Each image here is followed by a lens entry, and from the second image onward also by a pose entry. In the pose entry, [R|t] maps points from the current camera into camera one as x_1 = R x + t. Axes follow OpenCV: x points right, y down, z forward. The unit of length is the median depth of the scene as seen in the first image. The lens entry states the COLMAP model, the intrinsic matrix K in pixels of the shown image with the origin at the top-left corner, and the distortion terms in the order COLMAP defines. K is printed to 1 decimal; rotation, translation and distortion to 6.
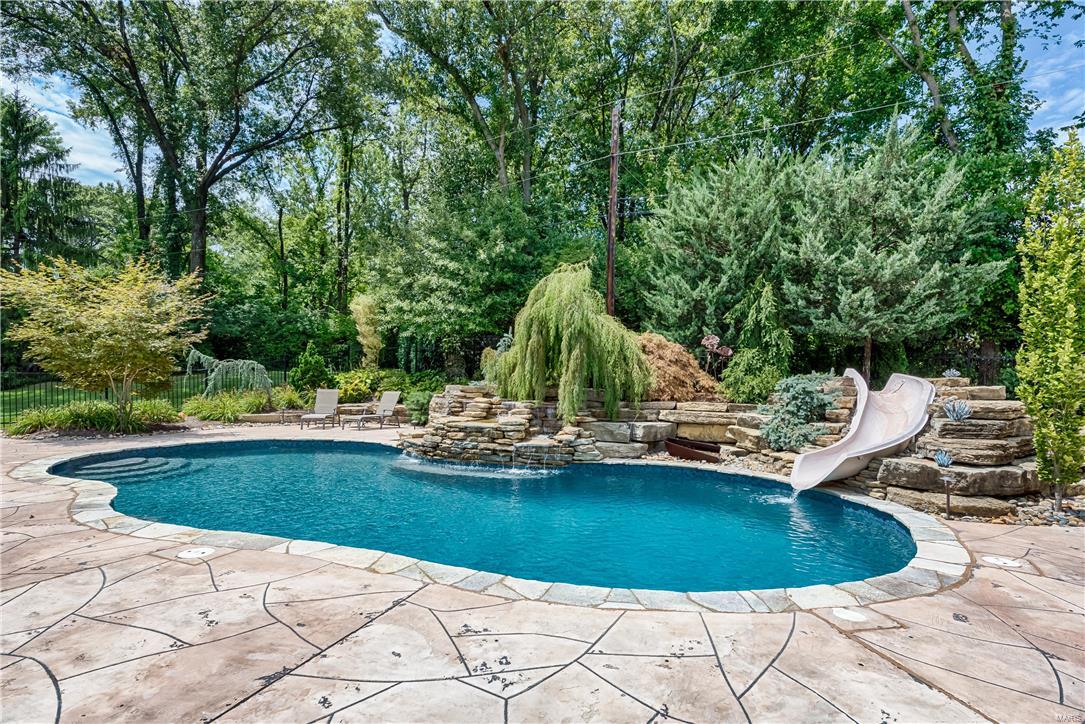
lens RADIAL K [[573.2, 0, 546.1], [0, 573.2, 381.3], [0, 0, 1]] dist [-0.023746, -0.001876]
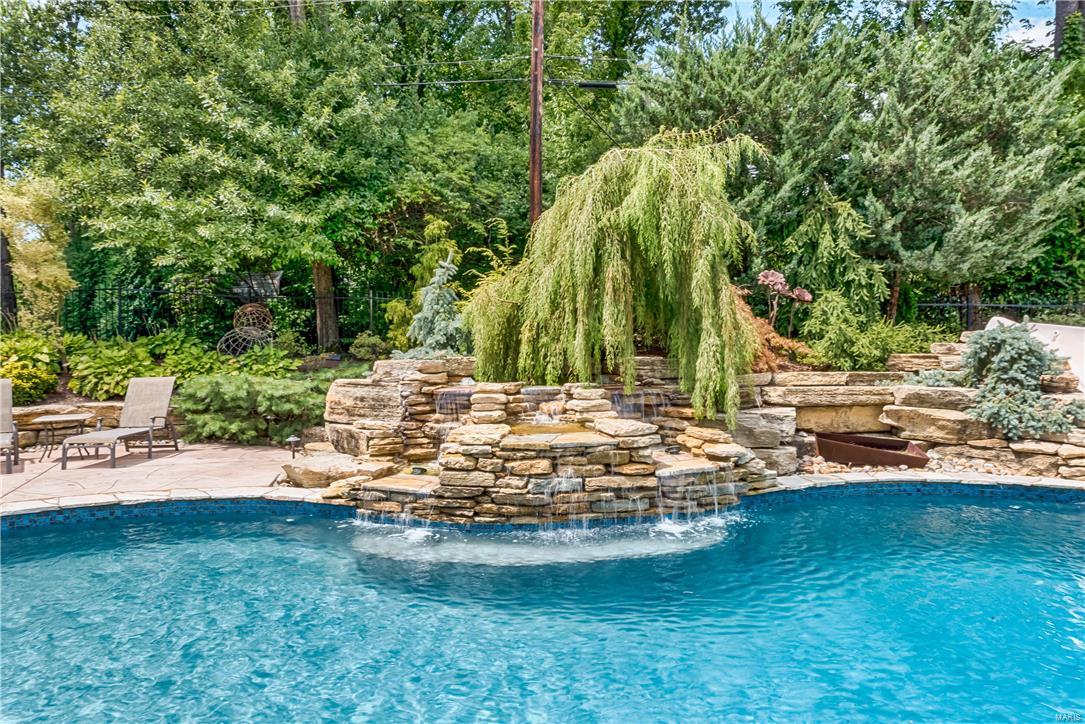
lens RADIAL K [[708.8, 0, 543.4], [0, 708.8, 358.3], [0, 0, 1]] dist [0.025582, -0.022216]
pose [[0.874511, -0.035913, 0.483675, -0.361501], [0.025716, 0.999285, 0.027703, -0.008382], [-0.484324, -0.011789, 0.874809, 0.417976]]
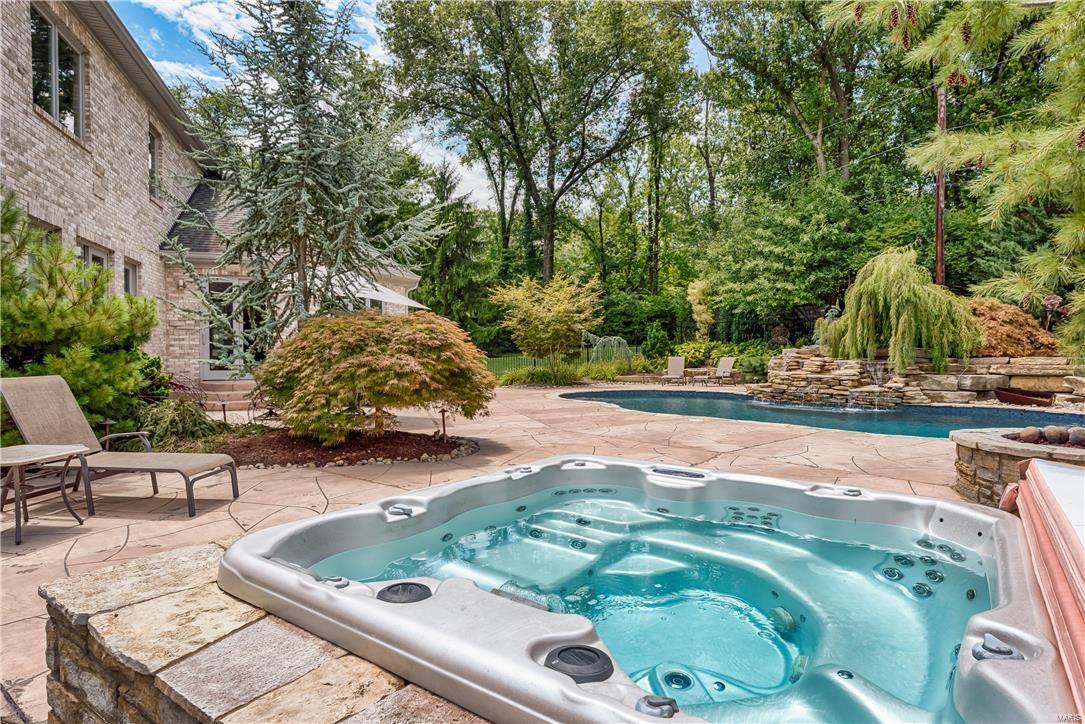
lens RADIAL K [[599.6, 0, 523.0], [0, 599.6, 362.9], [0, 0, 1]] dist [0.002706, -0.004970]
pose [[0.872374, -0.015146, -0.488604, -0.029116], [0.018382, 0.999829, 0.001827, 0.025935], [0.488493, -0.010575, 0.872504, -0.471151]]
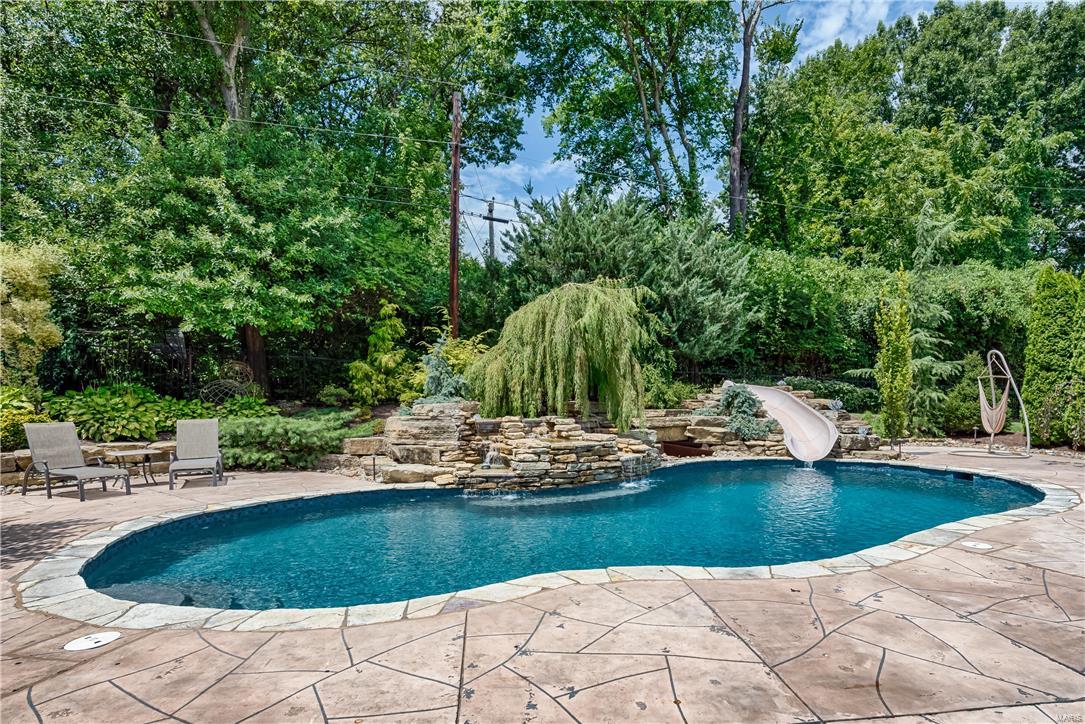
lens RADIAL K [[602.2, 0, 606.8], [0, 602.2, 406.6], [0, 0, 1]] dist [0.018232, -0.001849]
pose [[0.545647, -0.040423, 0.837040, -0.766301], [0.018101, 0.999171, 0.036454, -0.015286], [-0.837820, -0.004740, 0.545927, 0.375850]]
